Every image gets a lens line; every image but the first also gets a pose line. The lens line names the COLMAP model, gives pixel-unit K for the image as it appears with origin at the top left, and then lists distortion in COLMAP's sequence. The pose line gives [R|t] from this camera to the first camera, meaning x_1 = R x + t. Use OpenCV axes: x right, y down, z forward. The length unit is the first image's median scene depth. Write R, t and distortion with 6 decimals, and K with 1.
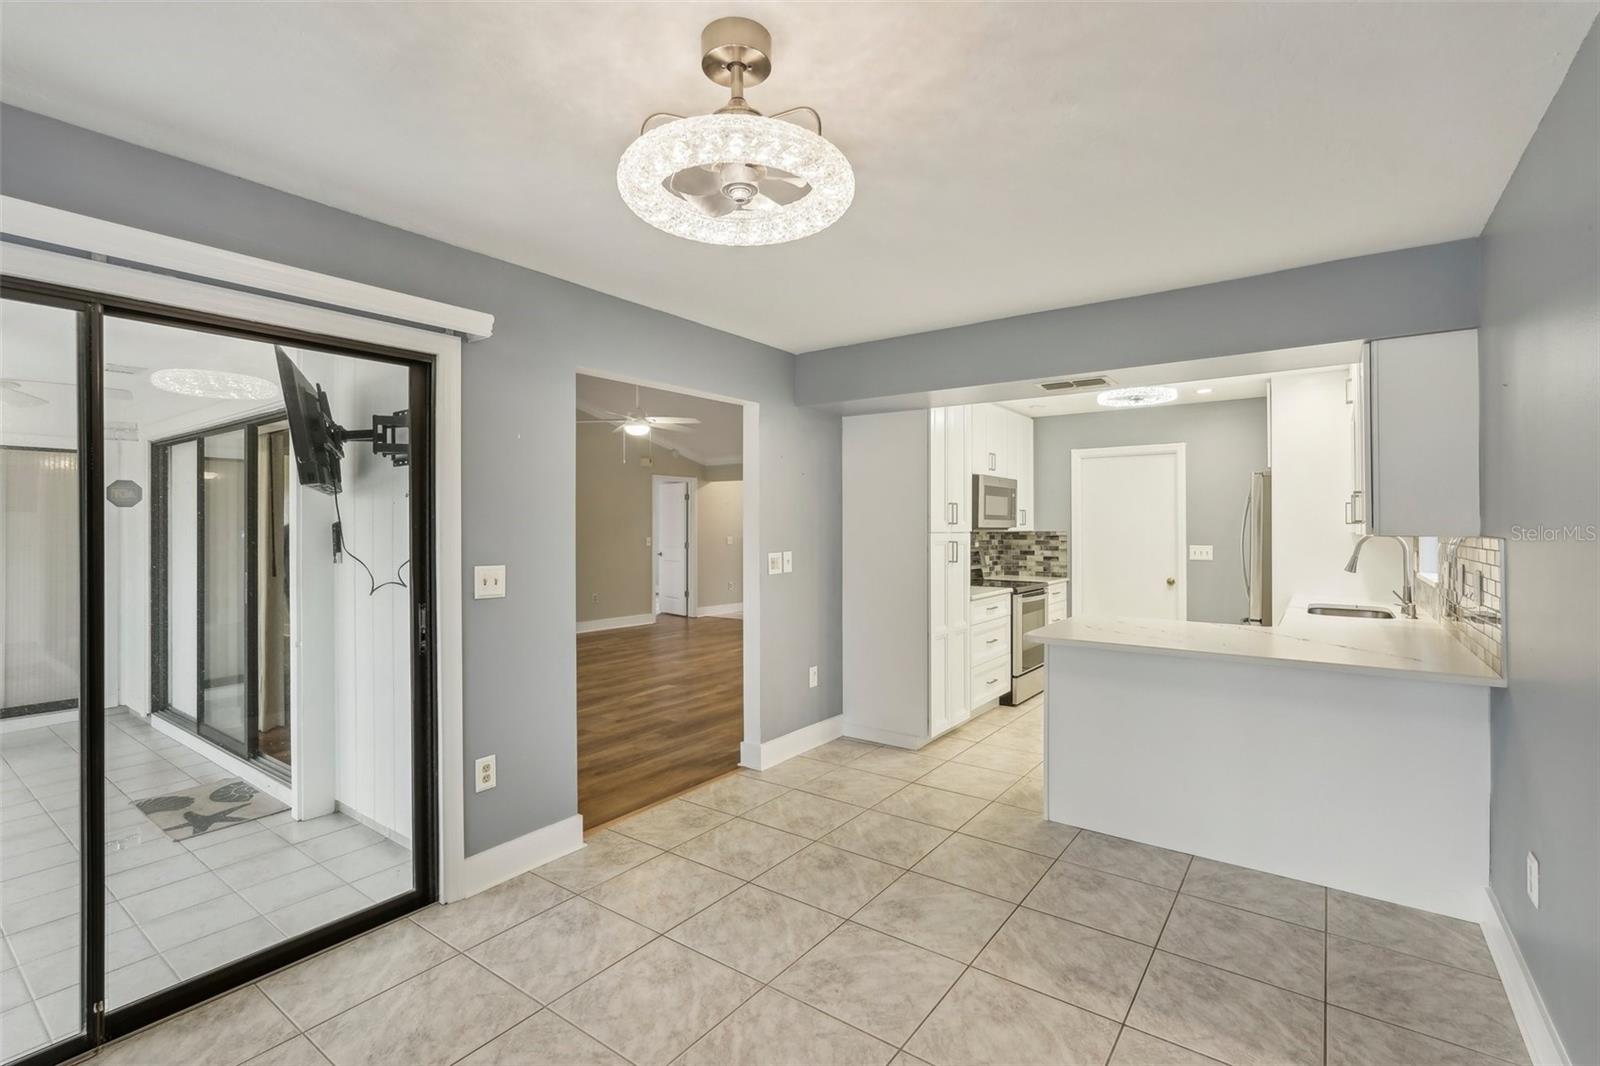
lens RADIAL K [[723.1, 0, 799.2], [0, 723.1, 523.9], [0, 0, 1]] dist [0.001078, 0.000236]
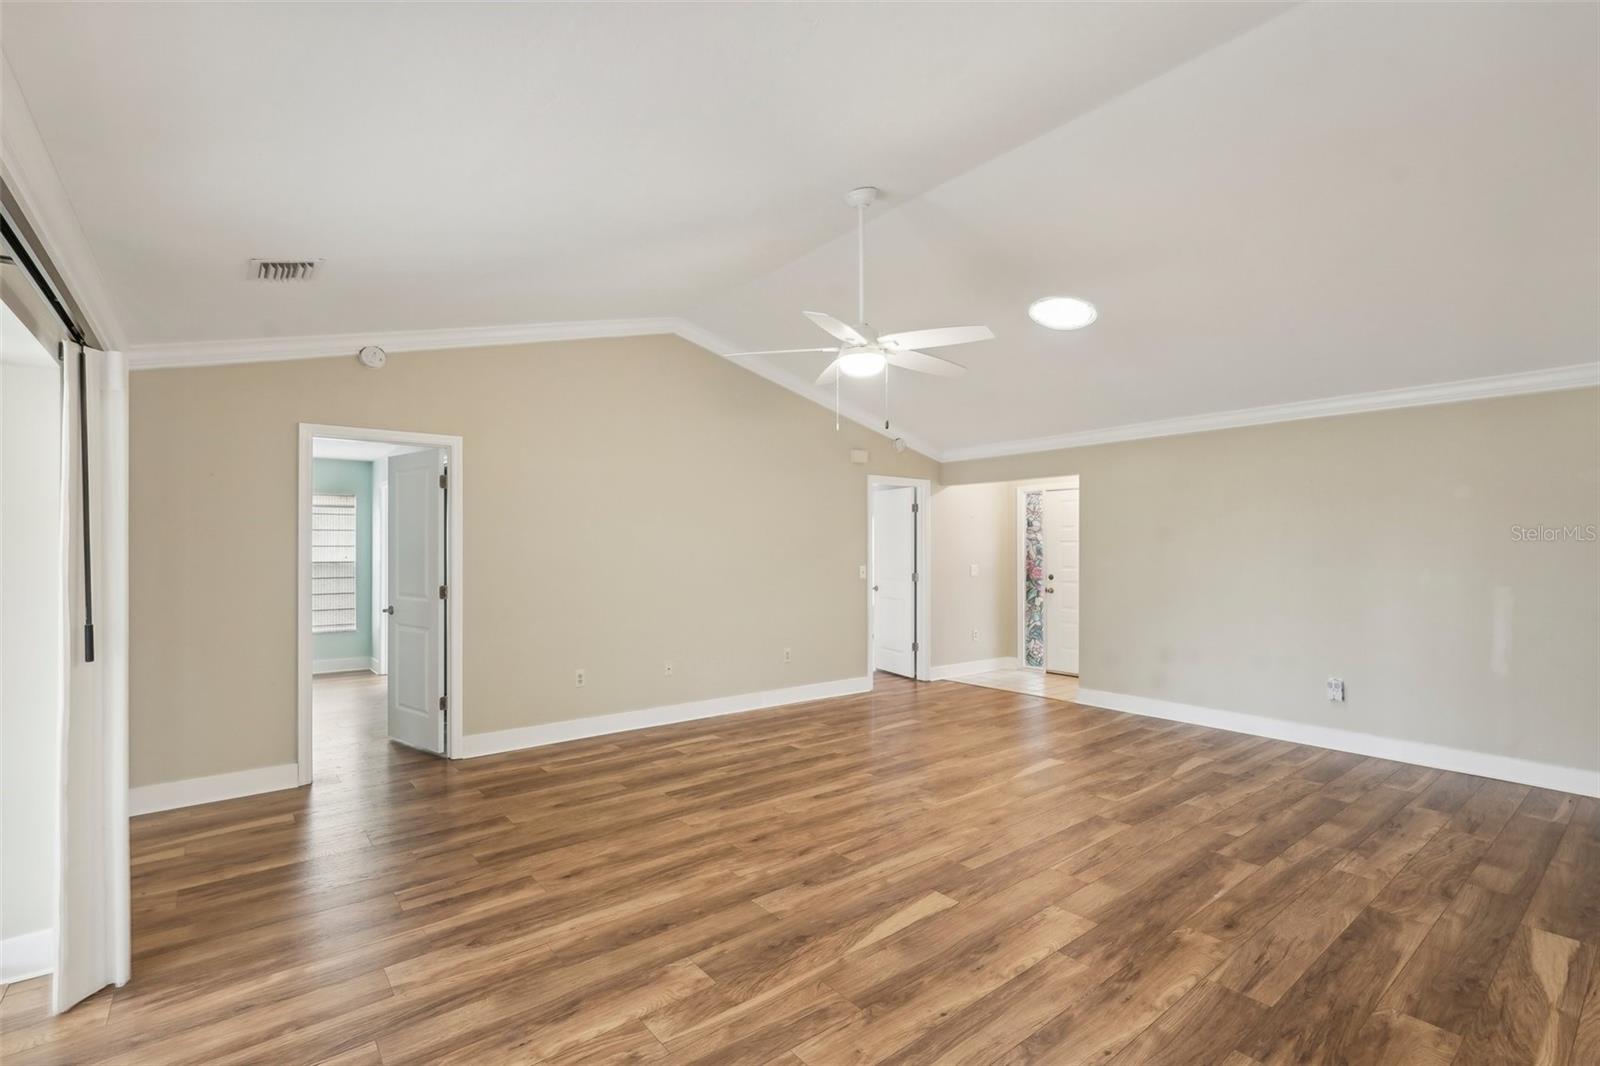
lens RADIAL K [[727.9, 0, 793.2], [0, 727.9, 530.2], [0, 0, 1]] dist [-0.016179, 0.009386]
pose [[0.962525, -0.006944, -0.271105, -0.189662], [0.000505, 0.999716, -0.023812, 0.002826], [0.271194, 0.022783, 0.962255, 0.706460]]
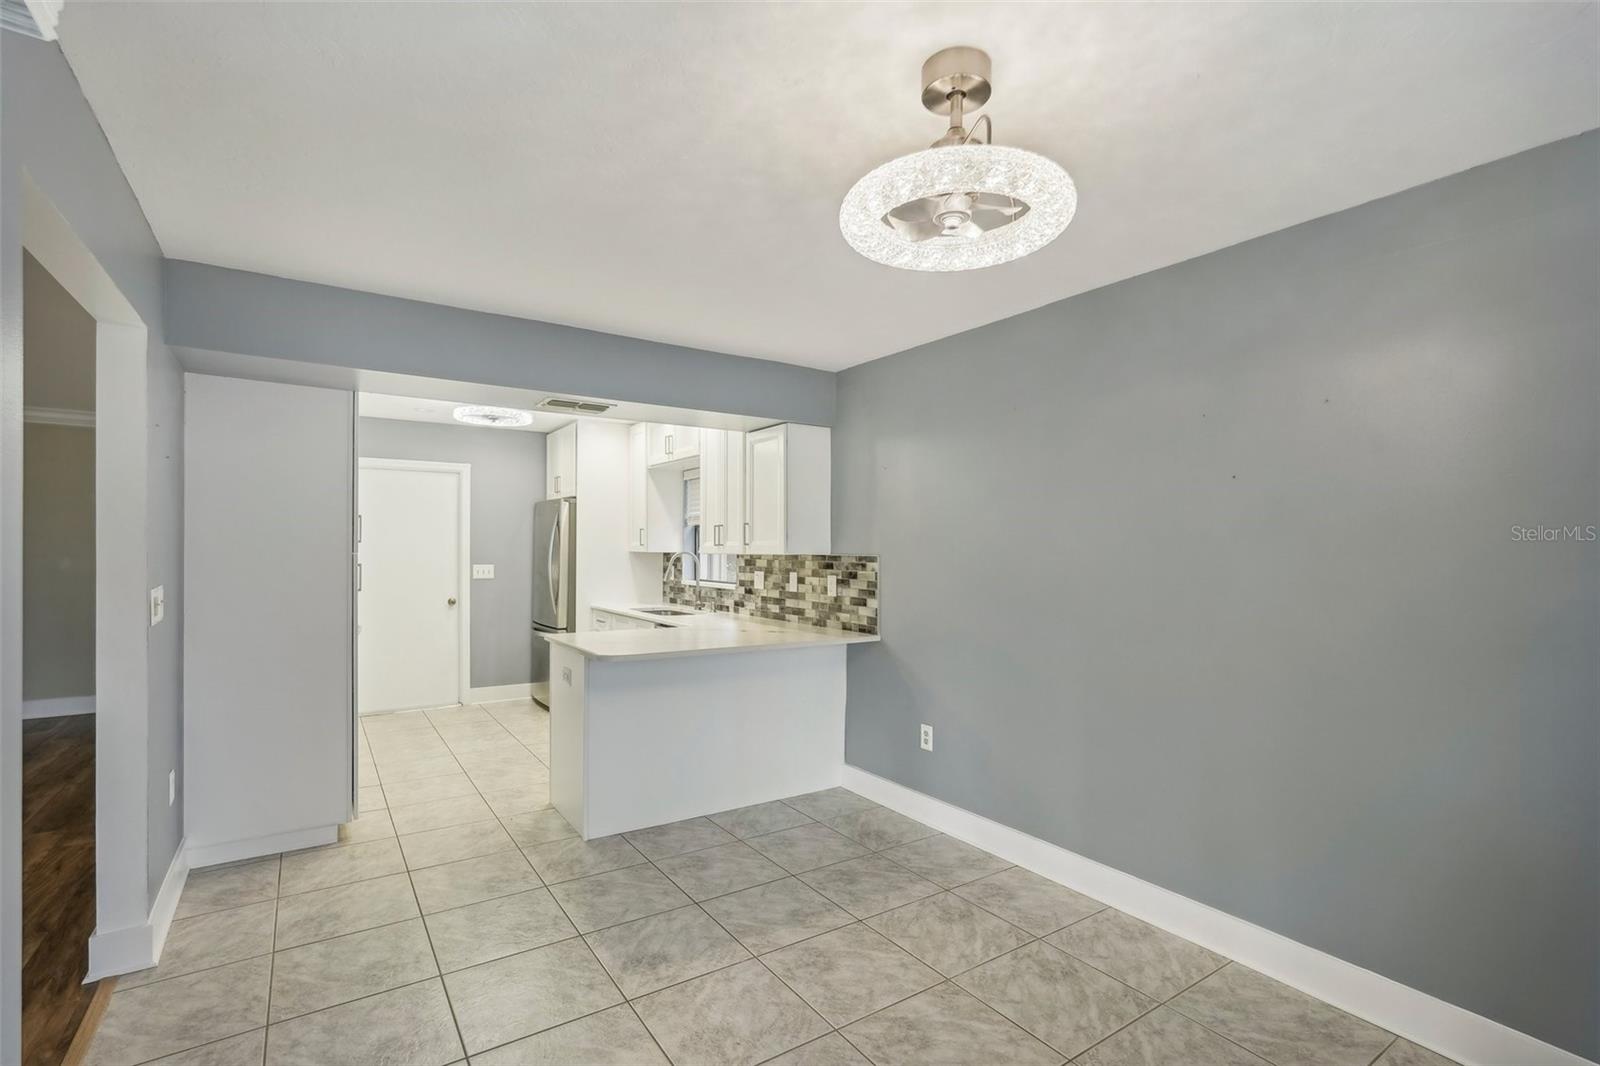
lens RADIAL K [[737.5, 0, 792.4], [0, 737.5, 551.1], [0, 0, 1]] dist [-0.002045, 0.000308]
pose [[0.346017, 0.000172, 0.938228, -0.375673], [-0.010866, 0.999934, 0.003824, 0.001913], [-0.938165, -0.011518, 0.345996, 0.281167]]
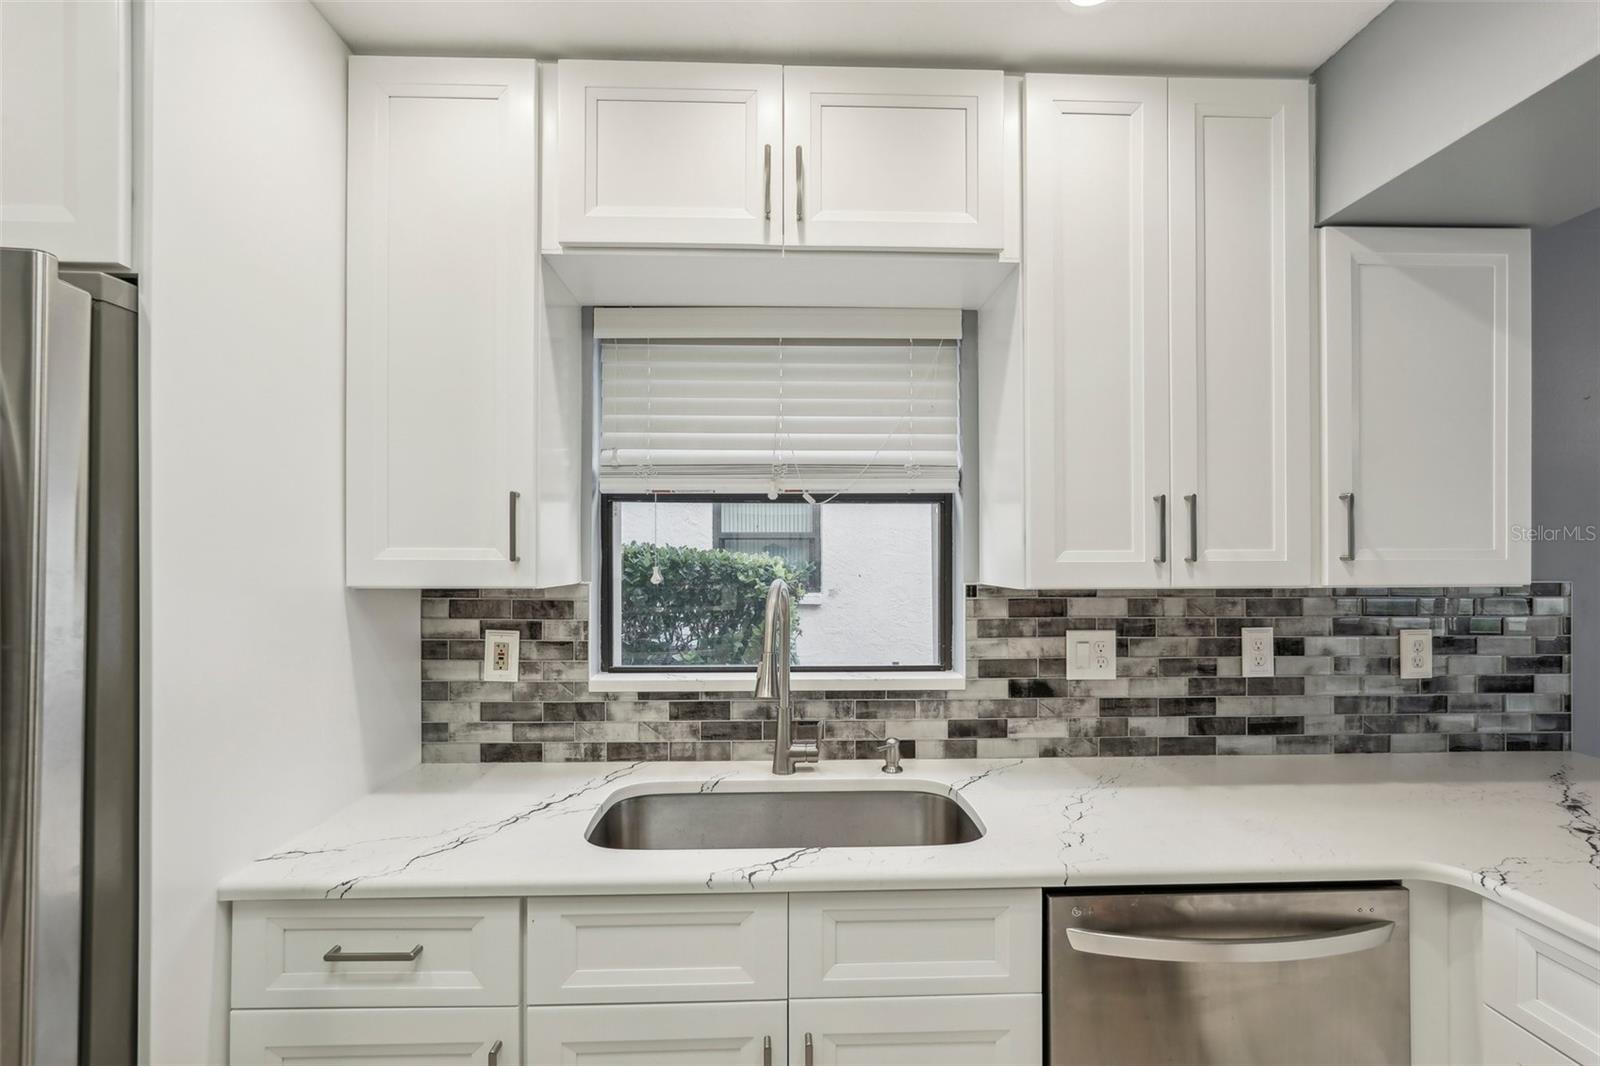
lens RADIAL K [[724.9, 0, 800.4], [0, 724.9, 552.2], [0, 0, 1]] dist [-0.000412, 0.000675]
pose [[-0.620950, 0.006789, 0.783821, 0.421516], [-0.002240, 0.999943, -0.010435, -0.001305], [-0.783847, -0.008236, -0.620900, 1.067318]]
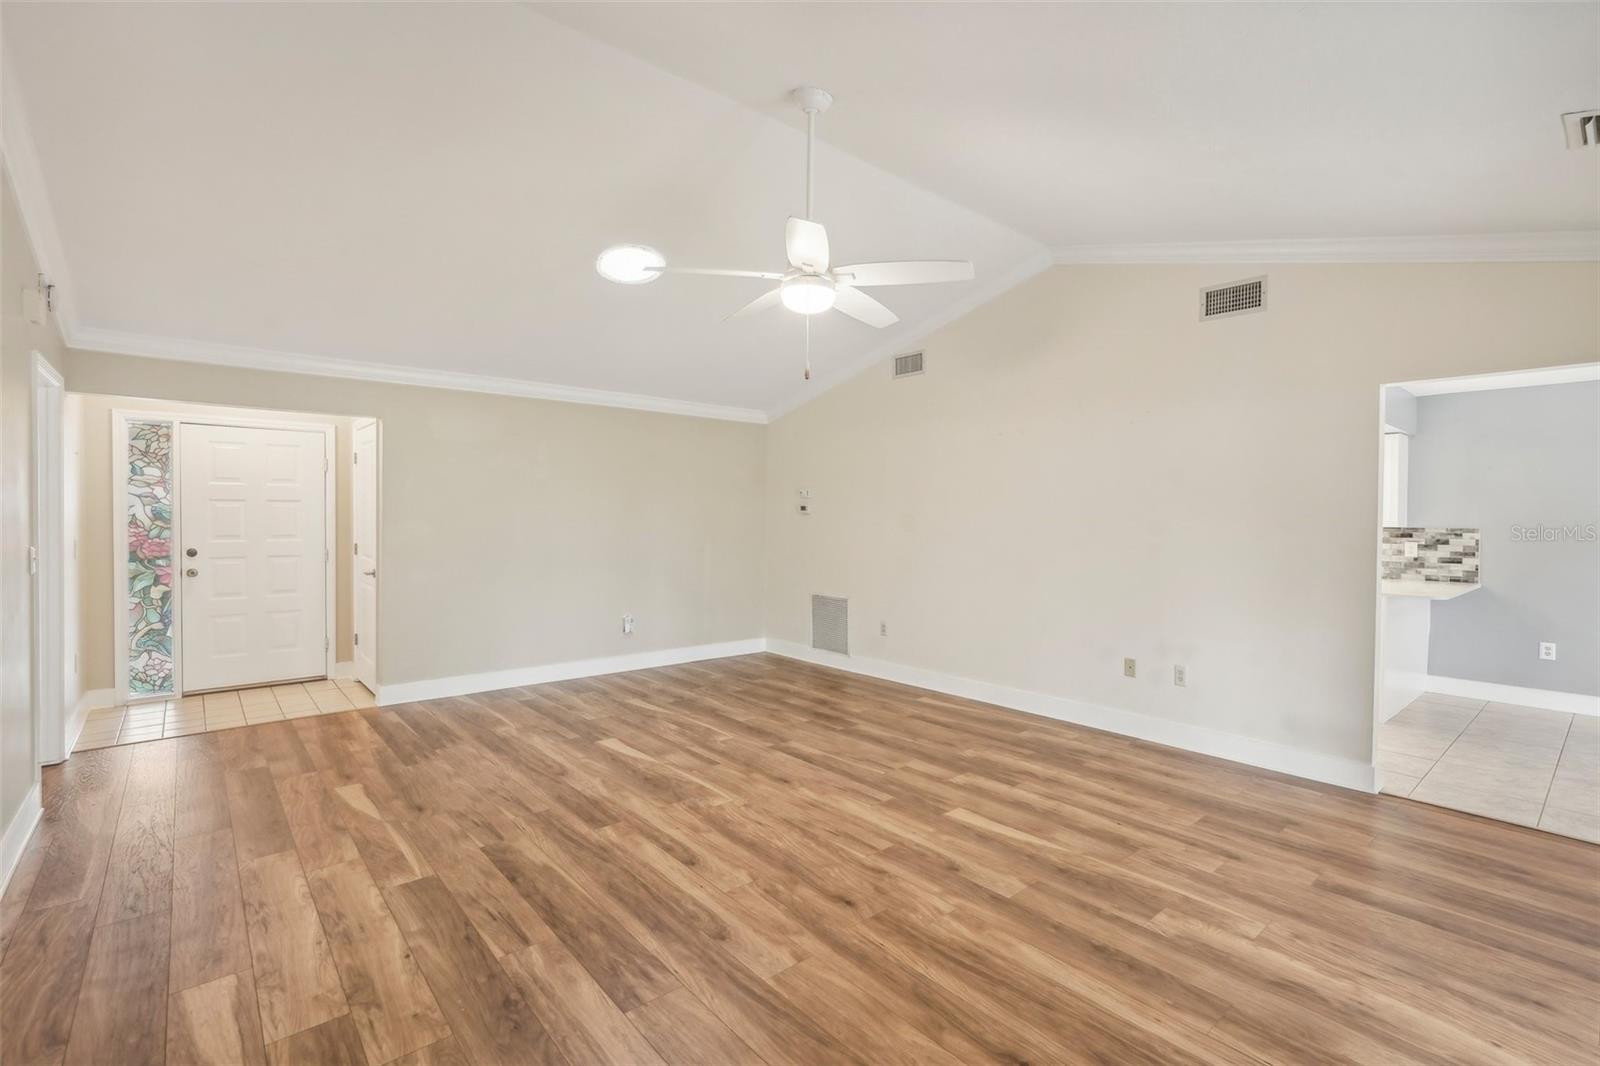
lens RADIAL K [[727.9, 0, 793.2], [0, 727.9, 530.2], [0, 0, 1]] dist [-0.016179, 0.009386]
pose [[0.230308, -0.015764, 0.972990, -0.980696], [-0.011489, 0.999755, 0.018917, 0.003219], [-0.973050, -0.015535, 0.230071, 1.332390]]
